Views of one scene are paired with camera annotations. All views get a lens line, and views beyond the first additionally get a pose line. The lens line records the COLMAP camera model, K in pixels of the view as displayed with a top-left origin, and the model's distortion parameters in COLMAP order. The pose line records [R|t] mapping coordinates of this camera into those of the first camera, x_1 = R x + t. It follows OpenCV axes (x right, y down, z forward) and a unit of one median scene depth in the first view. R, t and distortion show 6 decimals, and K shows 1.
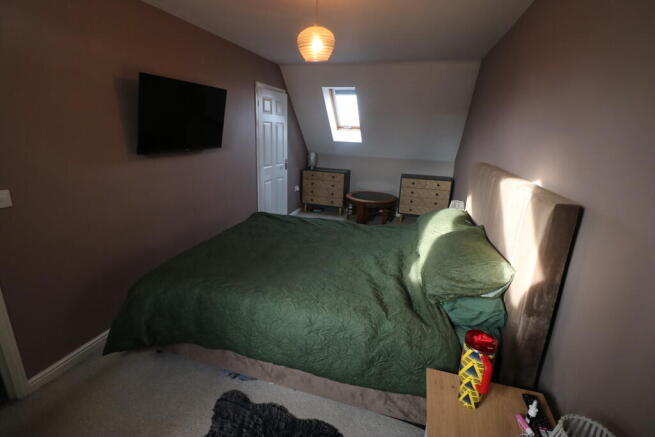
lens RADIAL K [[304.6, 0, 325.6], [0, 304.6, 212.1], [0, 0, 1]] dist [0.000333, -0.010699]
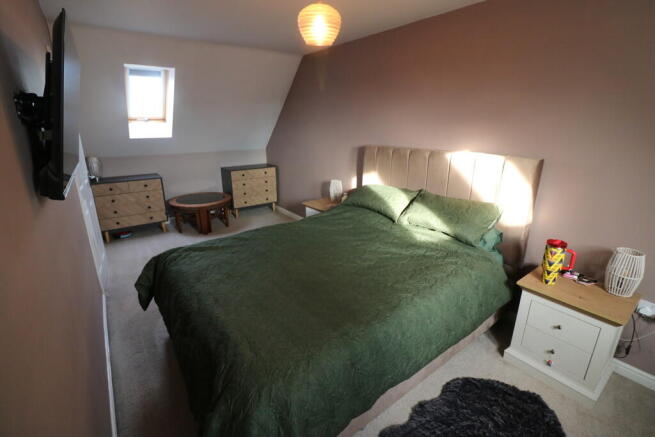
lens RADIAL K [[304.6, 0, 325.6], [0, 304.6, 212.1], [0, 0, 1]] dist [0.000333, -0.010699]
pose [[0.592020, -0.263046, 0.761787, -0.312880], [0.230976, 0.960962, 0.152319, -0.065075], [-0.772116, 0.085779, 0.629666, 0.185984]]
